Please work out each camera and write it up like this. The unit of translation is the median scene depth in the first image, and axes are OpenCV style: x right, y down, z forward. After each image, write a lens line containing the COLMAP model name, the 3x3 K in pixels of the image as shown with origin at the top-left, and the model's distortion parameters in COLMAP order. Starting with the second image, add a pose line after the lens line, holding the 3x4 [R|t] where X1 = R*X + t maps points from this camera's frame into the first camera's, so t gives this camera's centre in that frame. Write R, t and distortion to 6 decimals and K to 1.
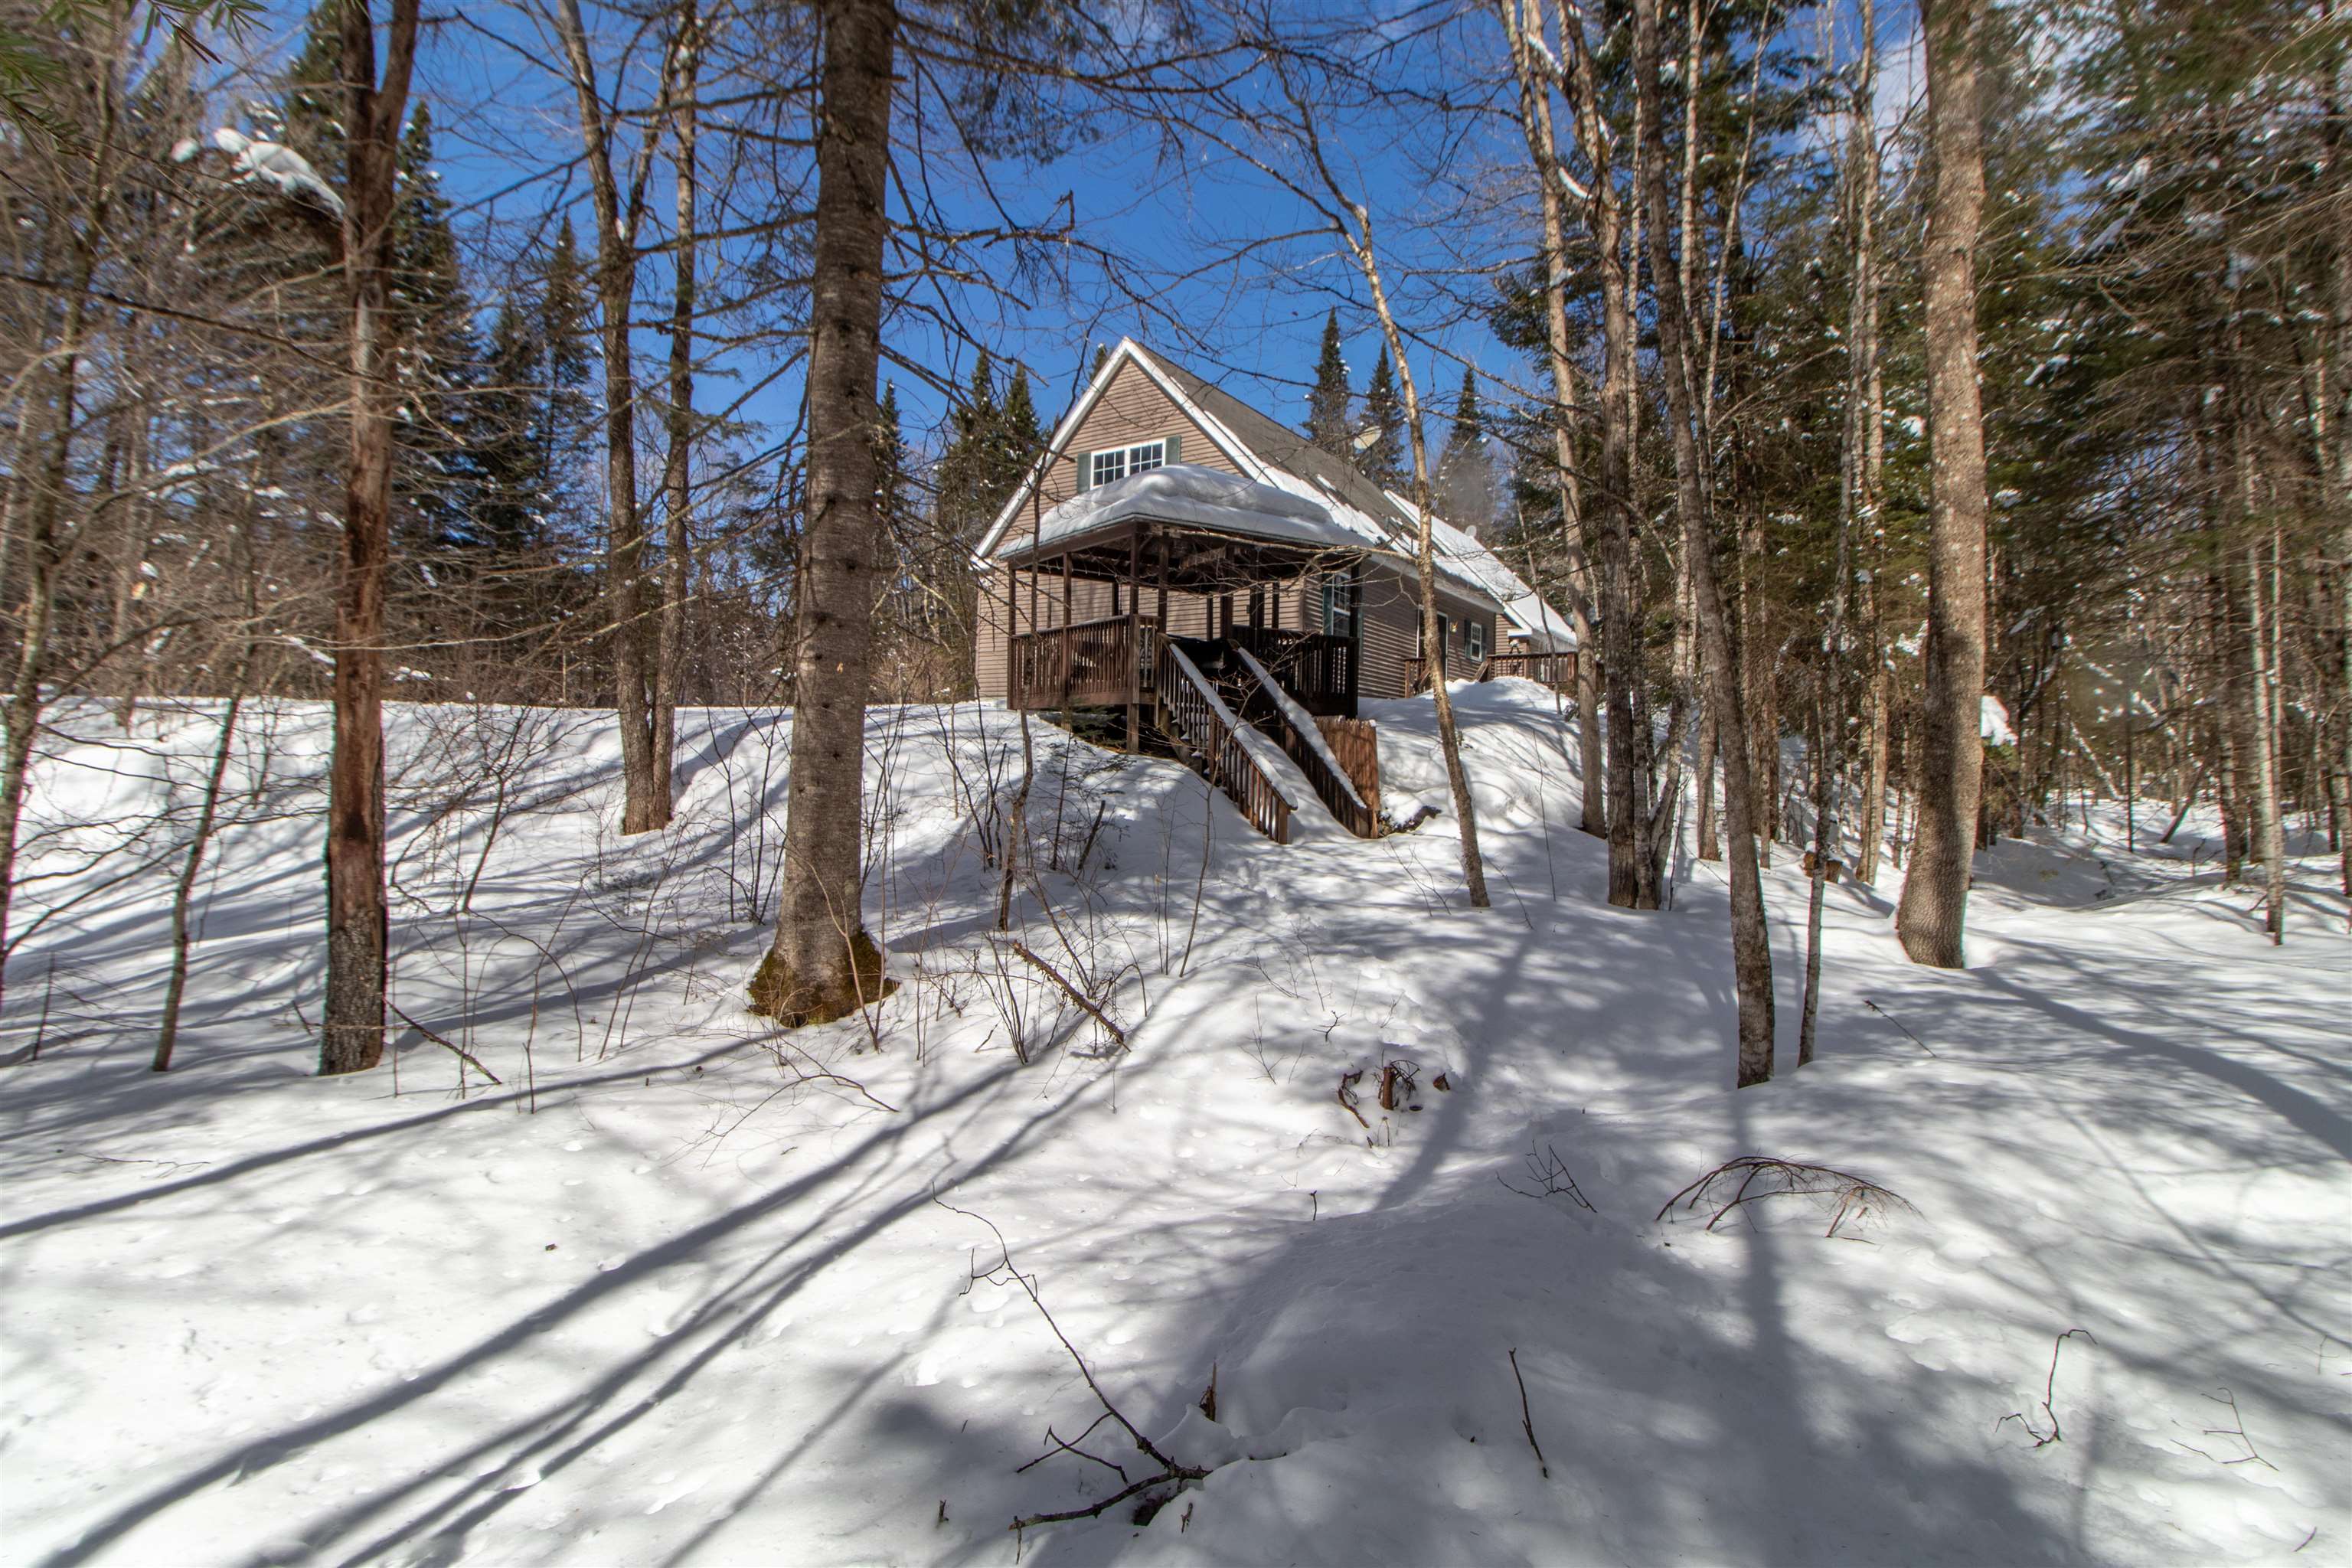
lens RADIAL K [[1181.6, 0, 1176.0], [0, 1181.6, 784.0], [0, 0, 1]] dist [0.015481, 0.001091]
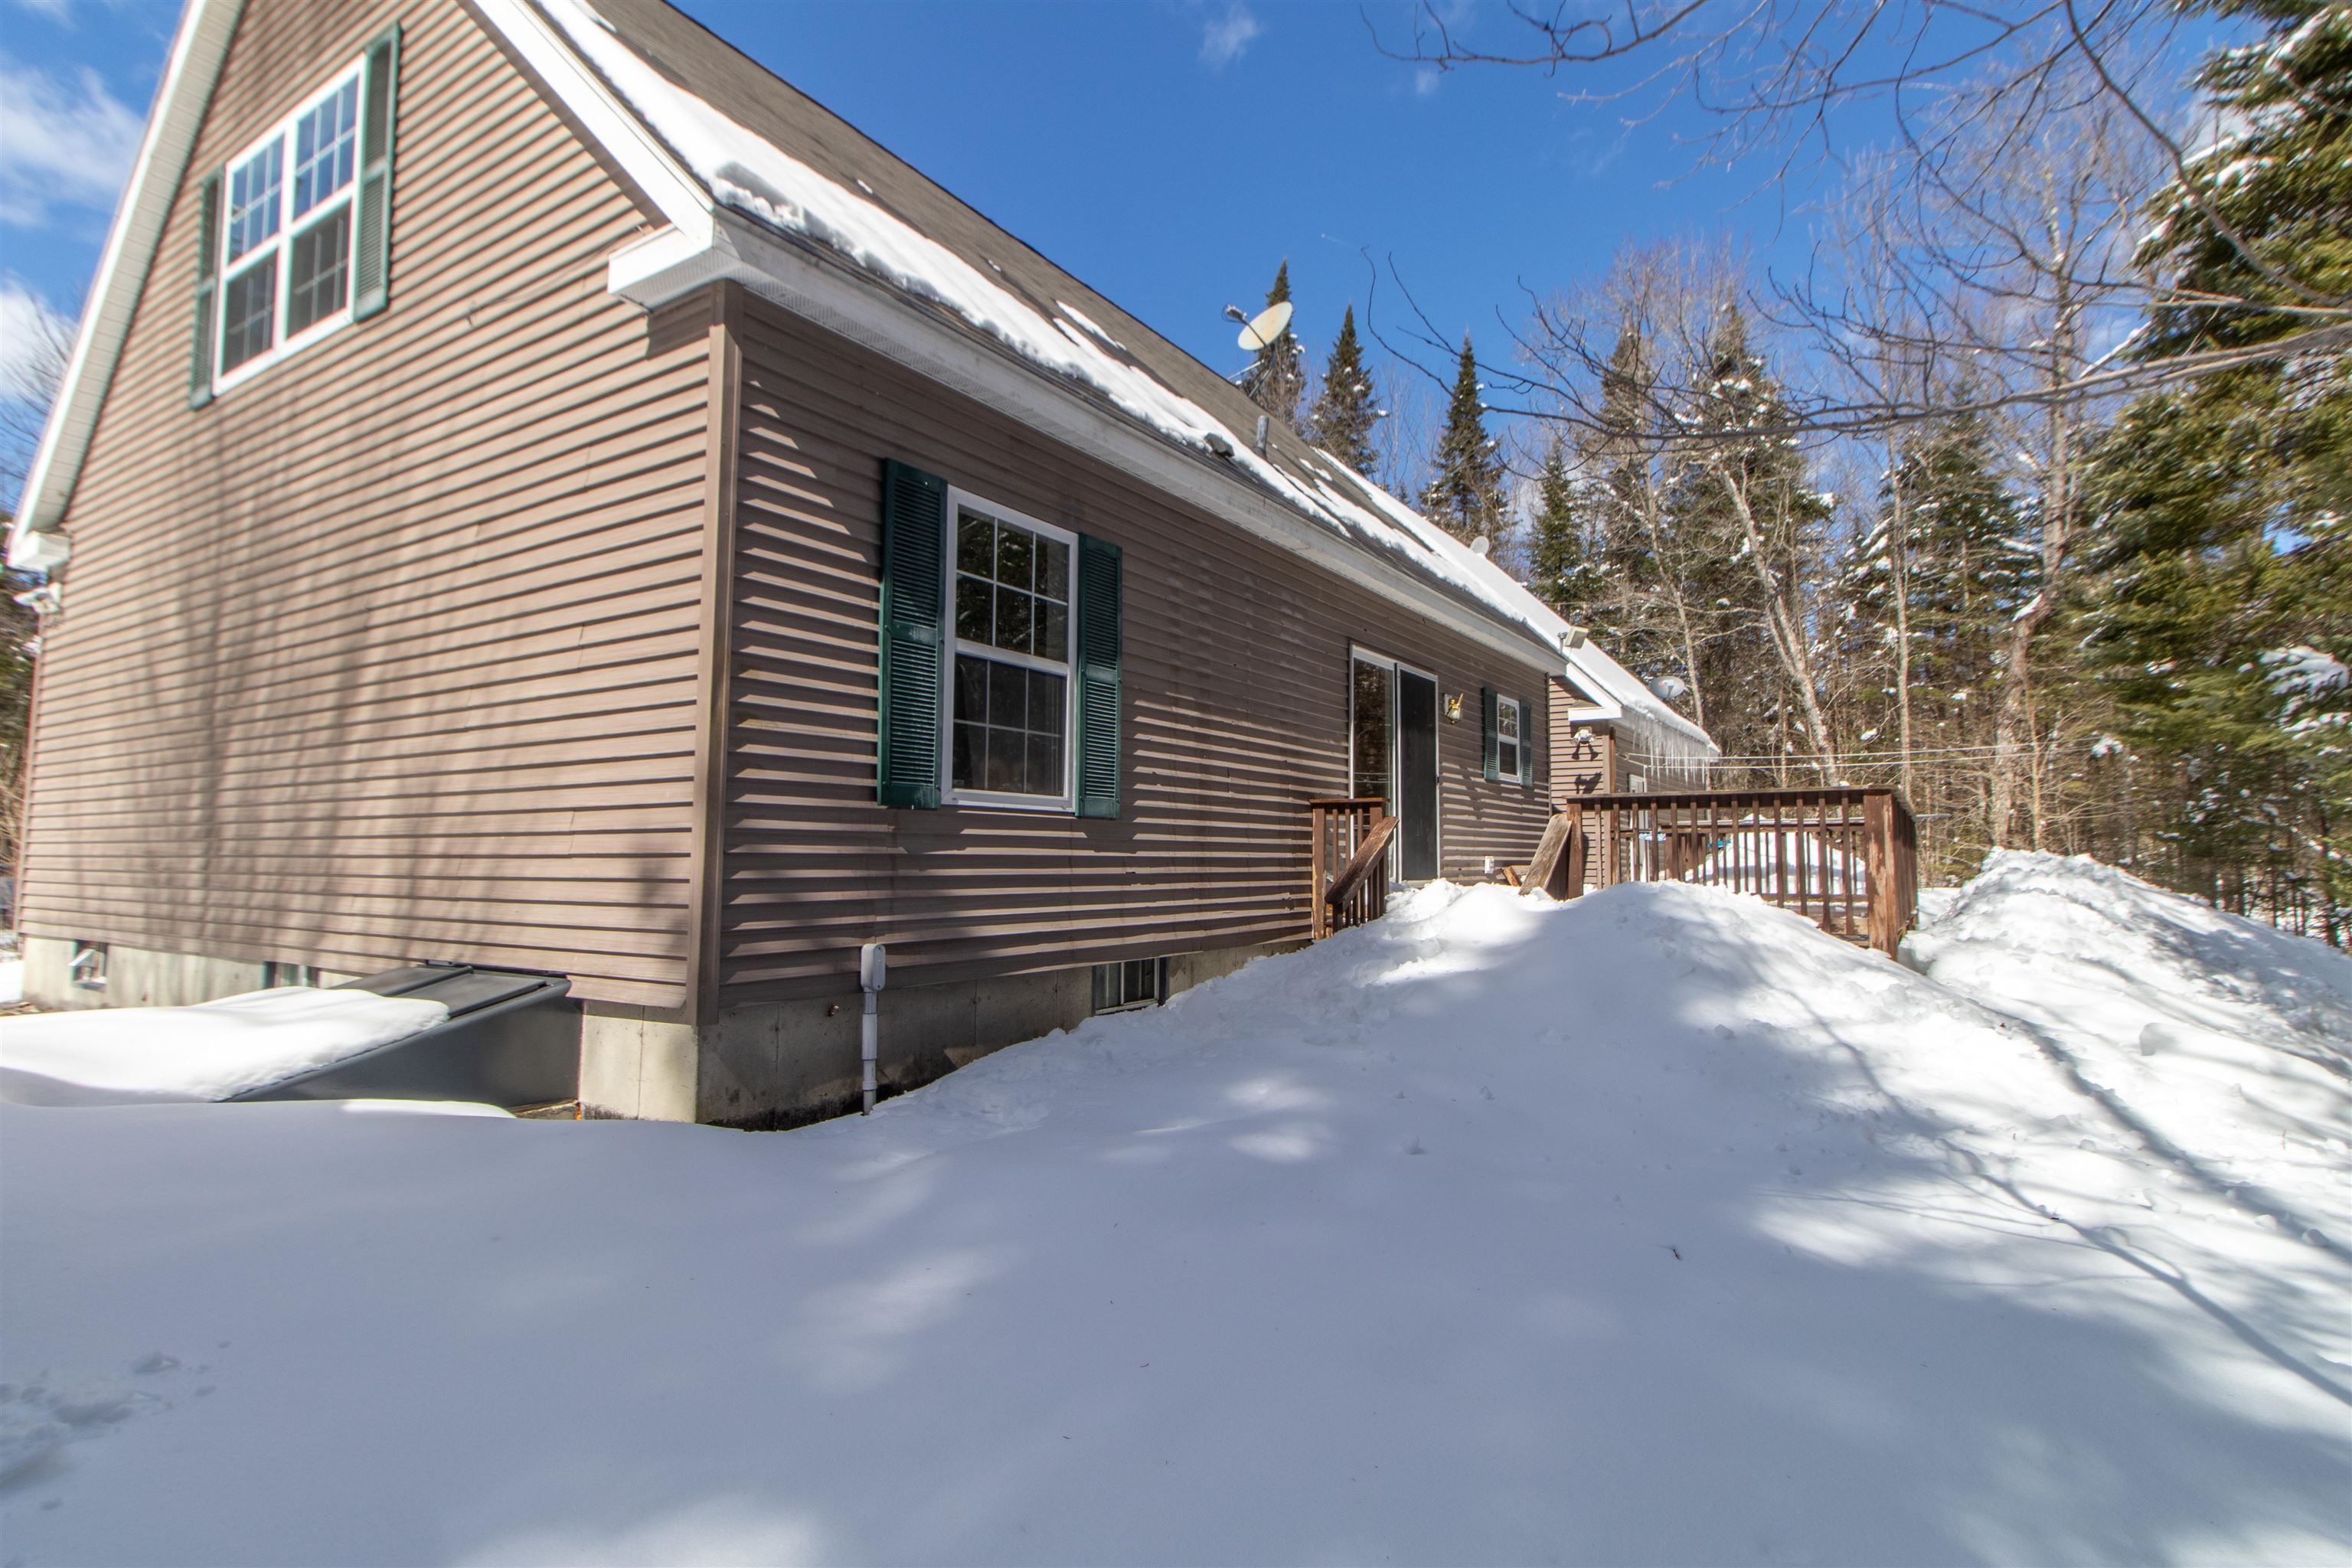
lens RADIAL K [[1181.6, 0, 1176.0], [0, 1181.6, 784.0], [0, 0, 1]] dist [0.015481, 0.001091]
pose [[0.999975, -0.006994, -0.000474, 0.119039], [0.006953, 0.998167, -0.060121, -0.071298], [0.000893, 0.060117, 0.998191, 0.516436]]
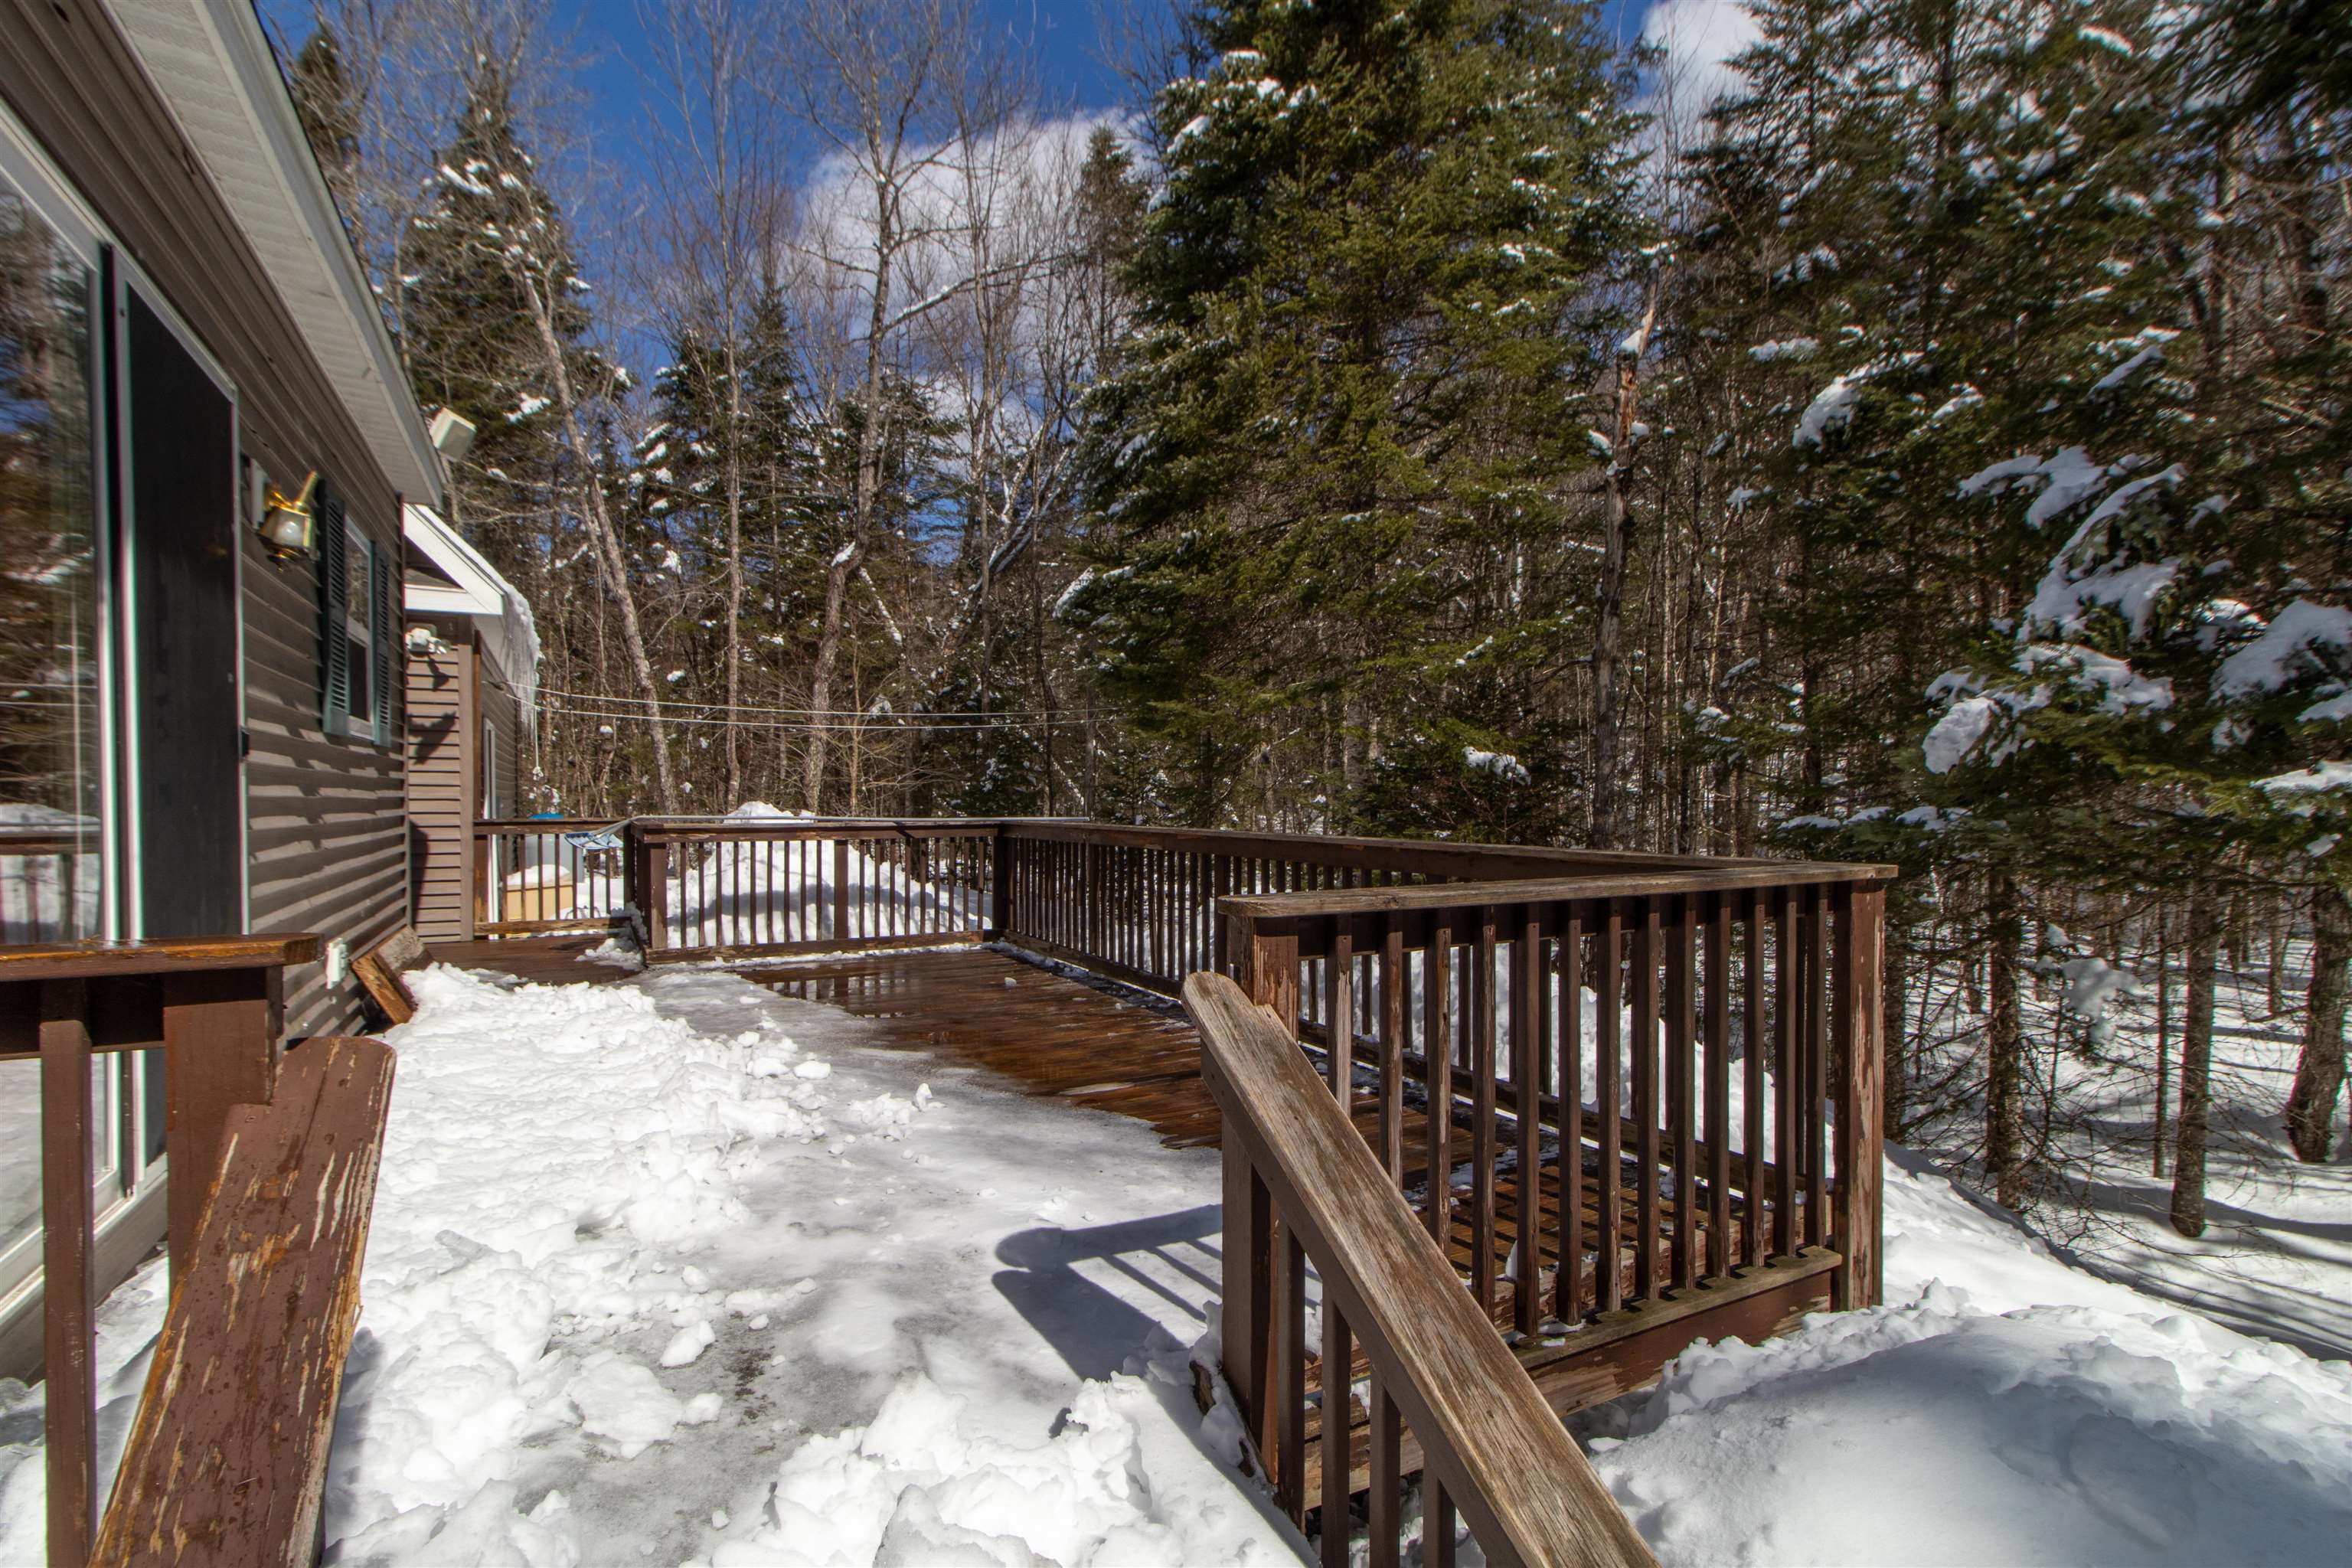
lens RADIAL K [[1181.6, 0, 1176.0], [0, 1181.6, 784.0], [0, 0, 1]] dist [0.015481, 0.001091]
pose [[0.488094, -0.003431, 0.872784, 0.146042], [0.001707, 0.999994, 0.002976, -0.090161], [-0.872789, 0.000038, 0.488097, 0.749403]]
